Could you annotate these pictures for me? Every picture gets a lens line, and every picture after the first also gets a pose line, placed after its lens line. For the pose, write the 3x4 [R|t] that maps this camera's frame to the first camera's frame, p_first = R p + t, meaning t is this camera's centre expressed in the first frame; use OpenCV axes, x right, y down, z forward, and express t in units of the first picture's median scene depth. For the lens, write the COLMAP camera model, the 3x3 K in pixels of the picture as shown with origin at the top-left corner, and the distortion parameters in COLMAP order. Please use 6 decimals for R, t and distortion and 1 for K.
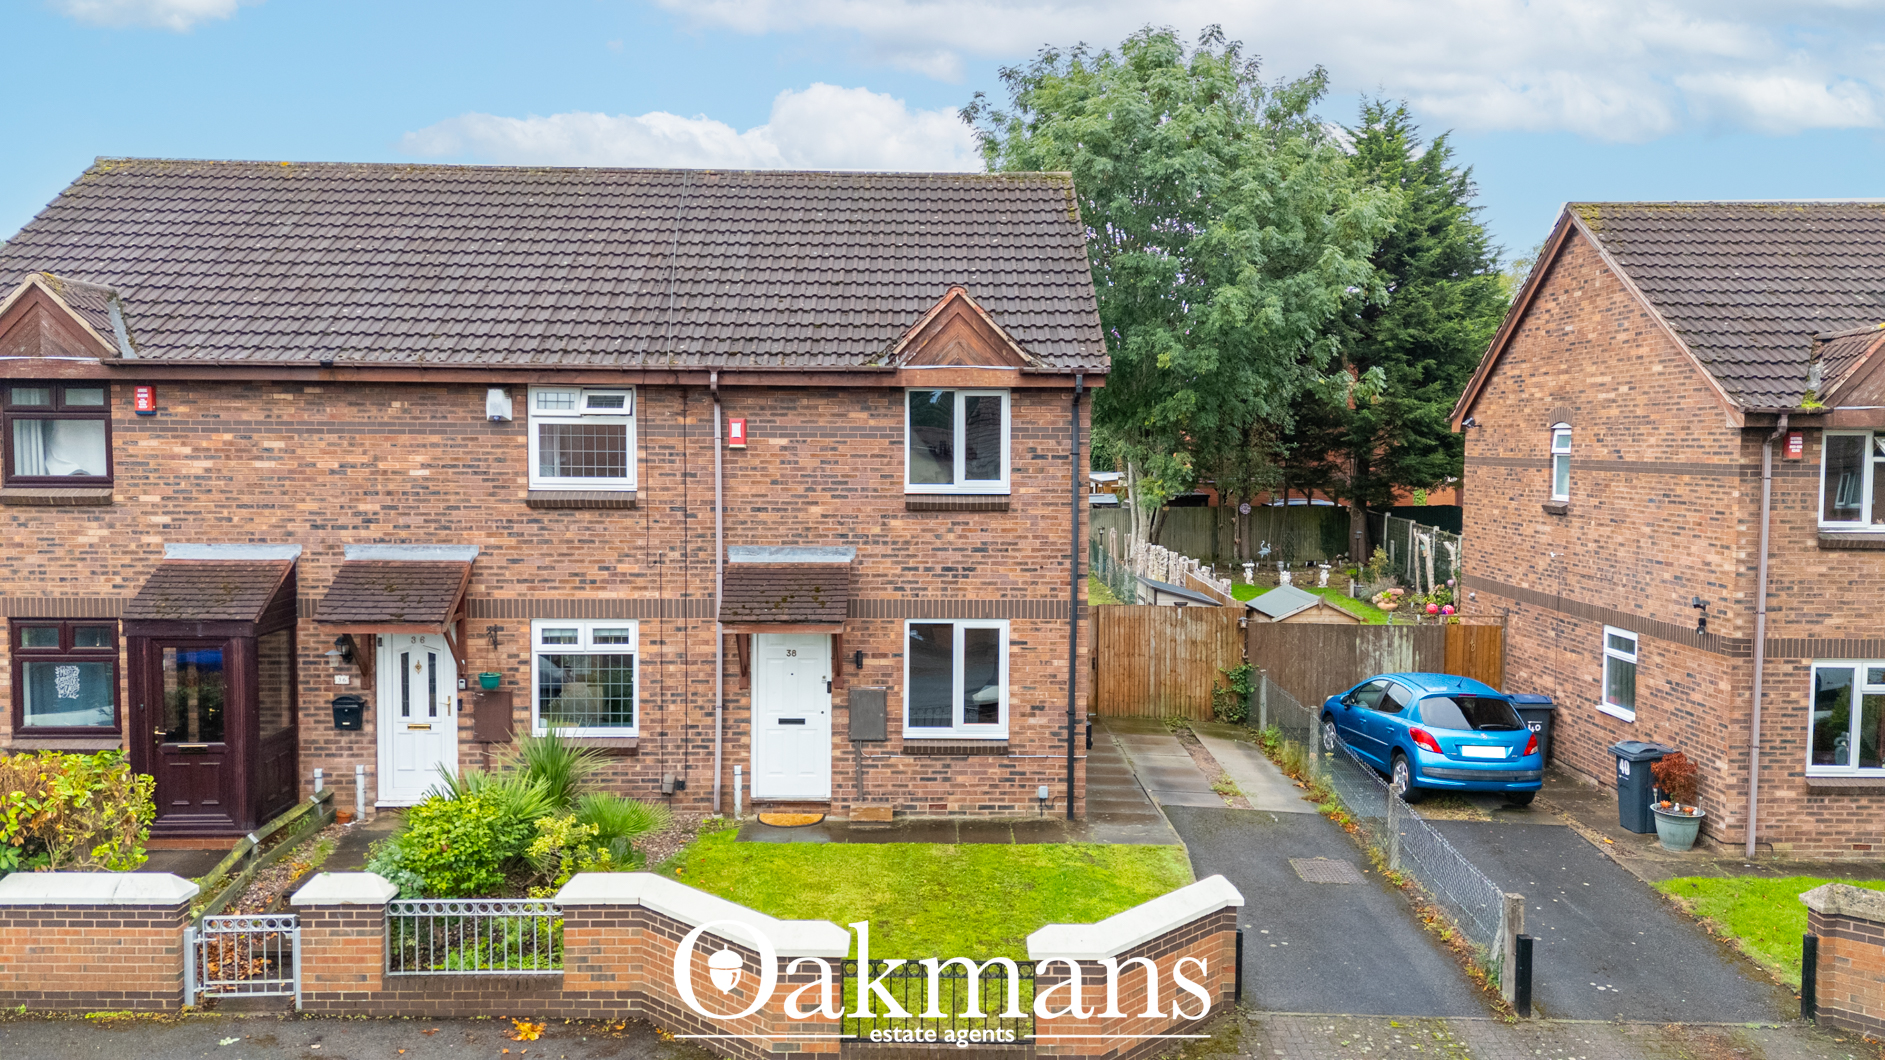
lens RADIAL K [[1348.2, 0, 938.2], [0, 1348.2, 540.2], [0, 0, 1]] dist [0.093143, -0.089167]
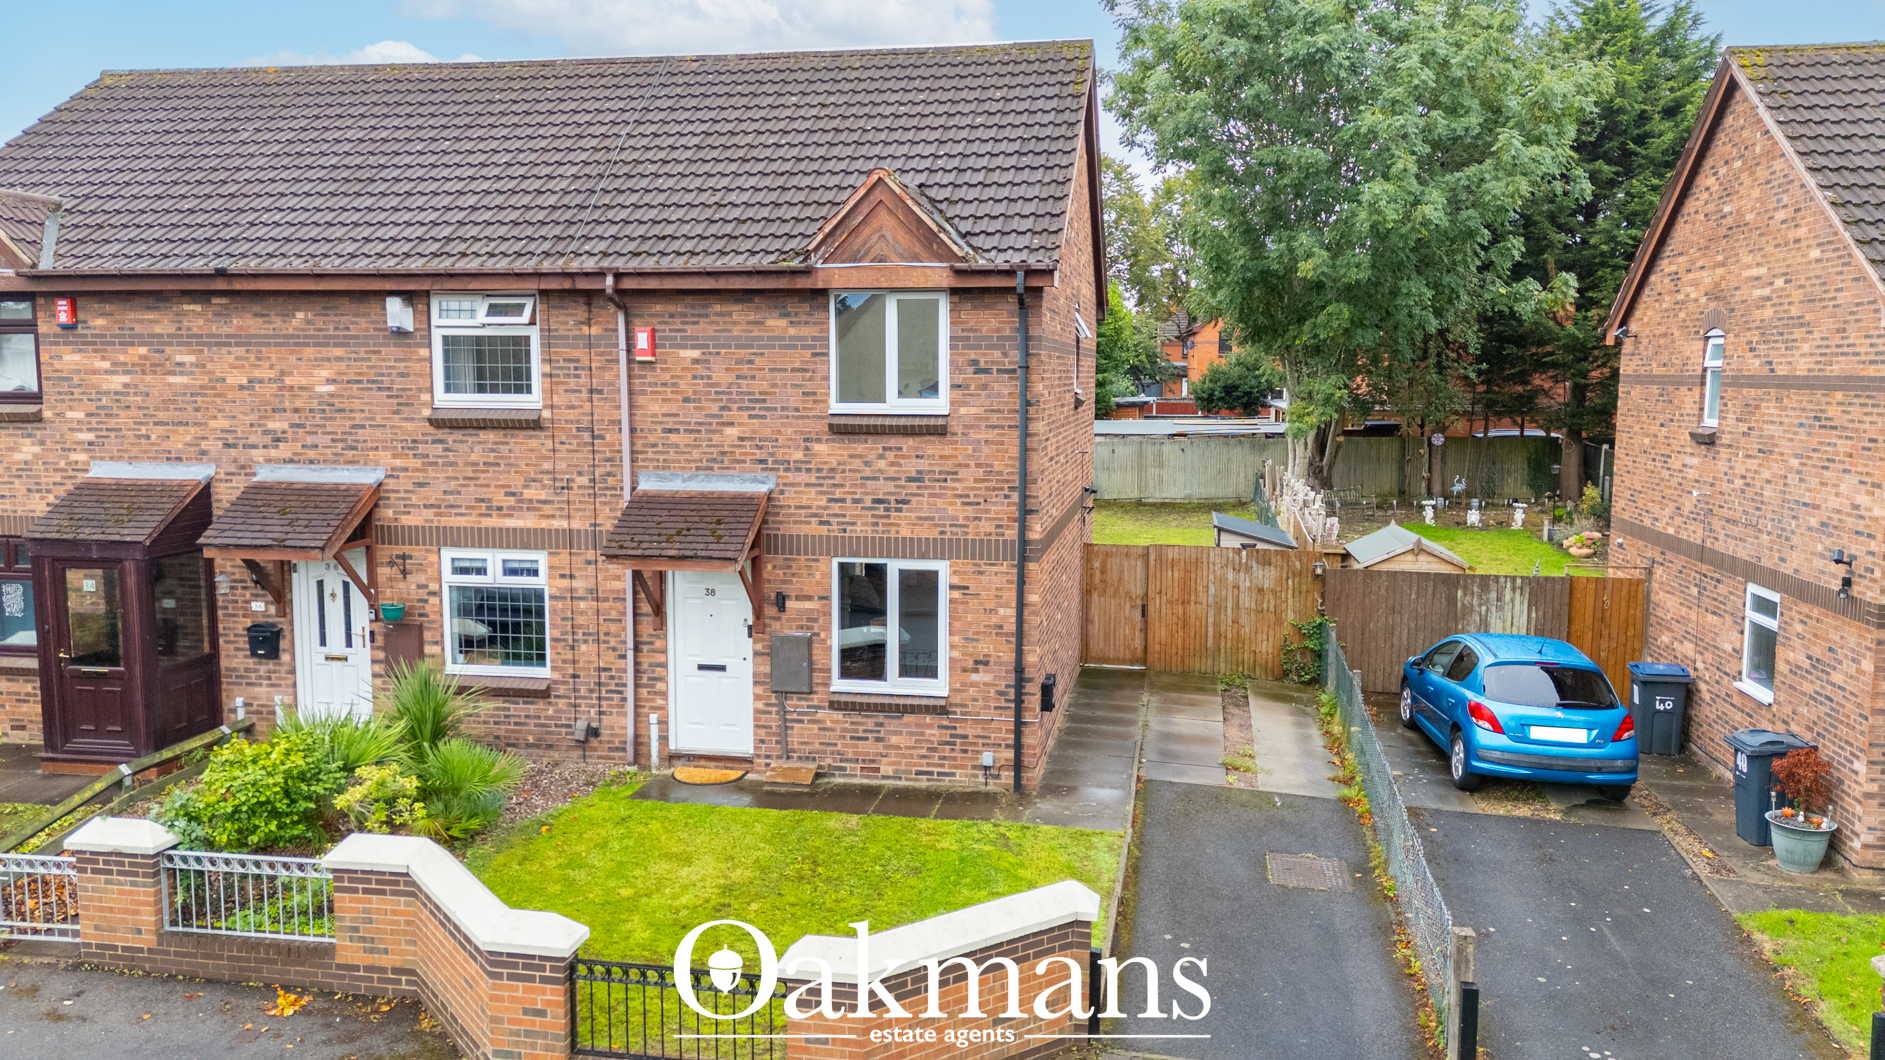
lens RADIAL K [[1348.2, 0, 938.2], [0, 1348.2, 540.2], [0, 0, 1]] dist [0.093143, -0.089167]
pose [[0.982093, 0.020113, -0.187323, 0.207628], [-0.010740, 0.998645, 0.050918, 0.002027], [0.188093, -0.047995, 0.980978, 0.151076]]
